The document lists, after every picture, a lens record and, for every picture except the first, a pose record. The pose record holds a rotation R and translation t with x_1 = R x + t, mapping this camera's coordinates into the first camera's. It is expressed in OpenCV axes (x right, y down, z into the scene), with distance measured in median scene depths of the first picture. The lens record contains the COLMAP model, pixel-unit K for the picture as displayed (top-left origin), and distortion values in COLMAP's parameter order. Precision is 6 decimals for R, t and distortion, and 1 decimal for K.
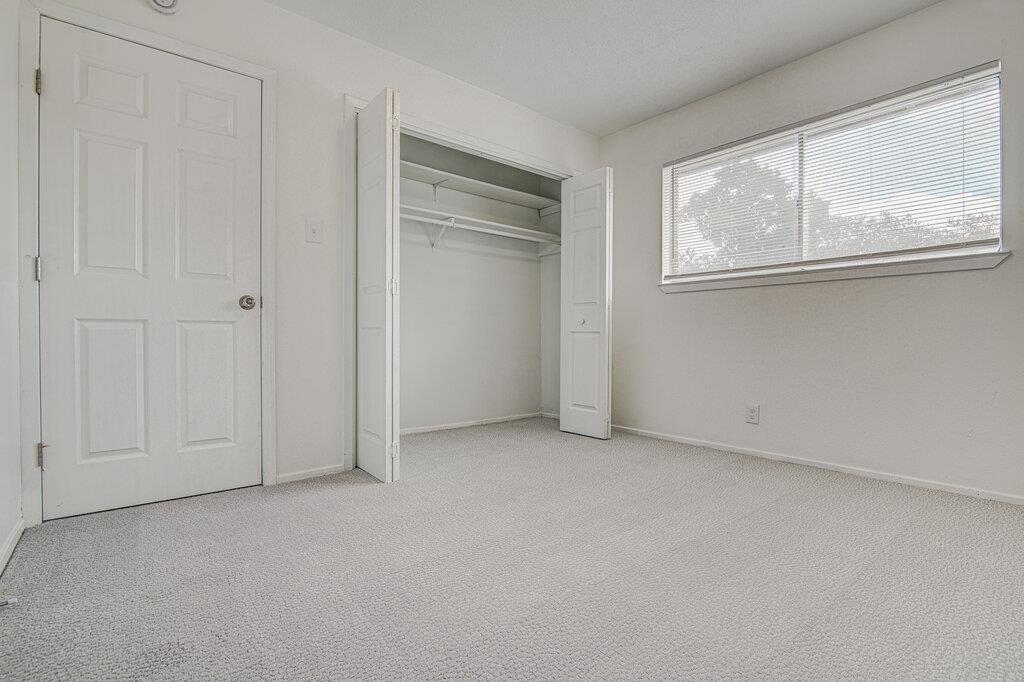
lens RADIAL K [[467.1, 0, 512.0], [0, 467.1, 341.0], [0, 0, 1]] dist [-0.016995, -0.000146]
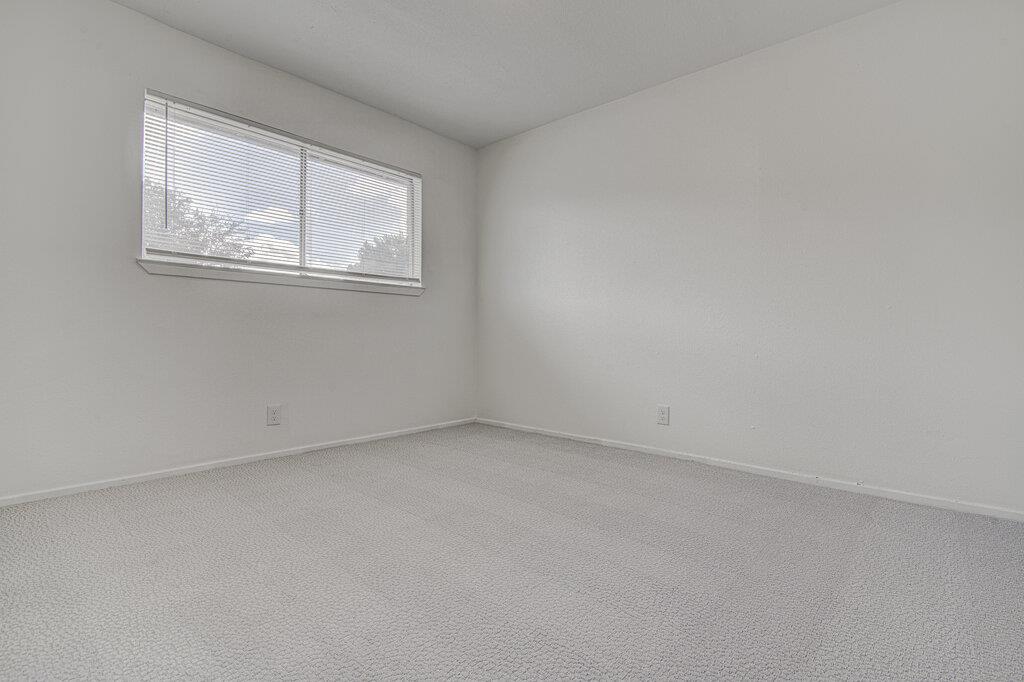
lens RADIAL K [[467.1, 0, 512.0], [0, 467.1, 341.0], [0, 0, 1]] dist [-0.016995, -0.000146]
pose [[-0.133209, -0.008036, 0.991055, -0.541321], [0.000361, 0.999967, 0.008157, -0.005546], [-0.991088, 0.001444, -0.133202, 0.676348]]
